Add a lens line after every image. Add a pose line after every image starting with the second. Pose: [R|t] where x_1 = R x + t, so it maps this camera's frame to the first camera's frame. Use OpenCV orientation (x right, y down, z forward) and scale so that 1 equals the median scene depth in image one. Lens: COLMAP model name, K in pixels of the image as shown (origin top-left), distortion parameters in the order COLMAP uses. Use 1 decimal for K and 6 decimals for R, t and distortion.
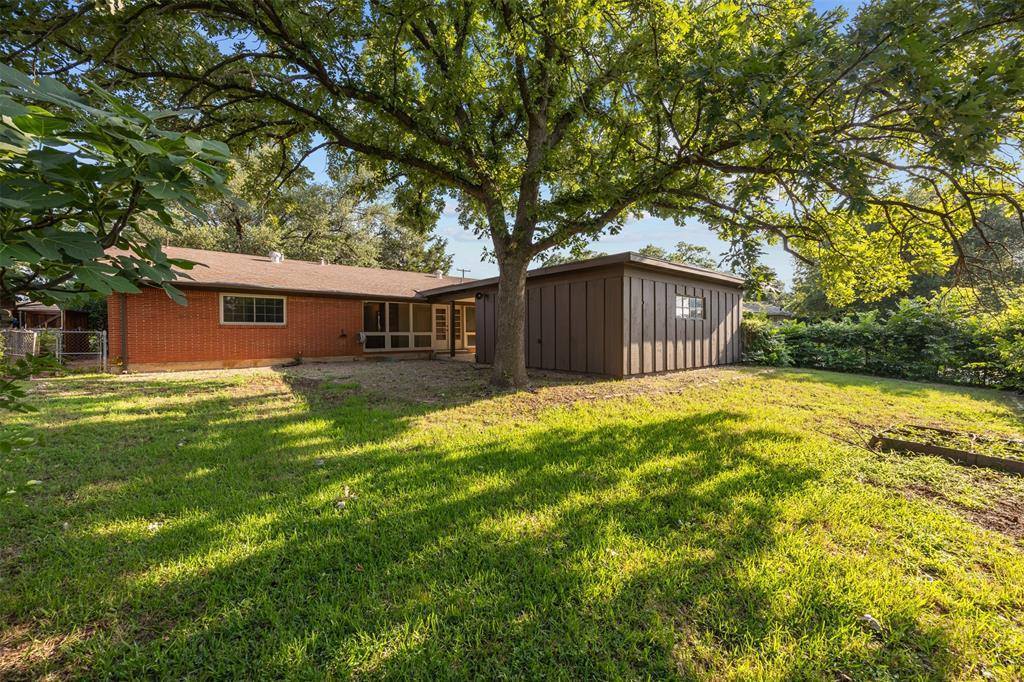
lens RADIAL K [[392.5, 0, 513.6], [0, 392.5, 339.1], [0, 0, 1]] dist [-0.002275, -0.000182]
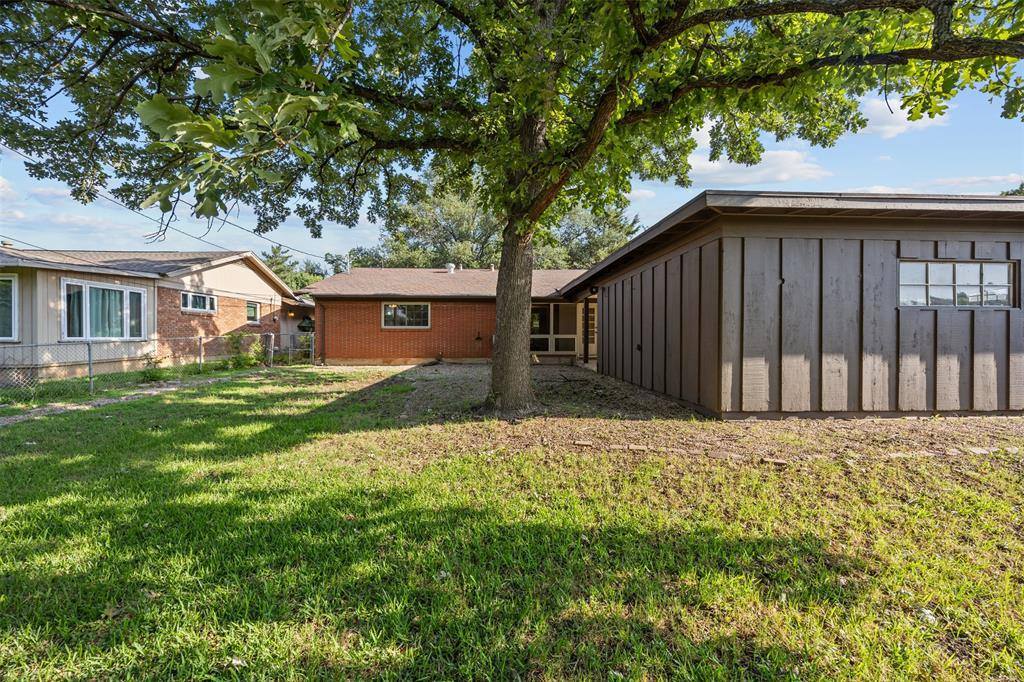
lens RADIAL K [[392.5, 0, 510.2], [0, 392.5, 338.4], [0, 0, 1]] dist [-0.002275, -0.000182]
pose [[0.782546, 0.008228, -0.622538, 0.297494], [-0.011781, 0.999929, -0.001594, -0.008200], [0.622481, 0.008581, 0.782588, 0.286760]]
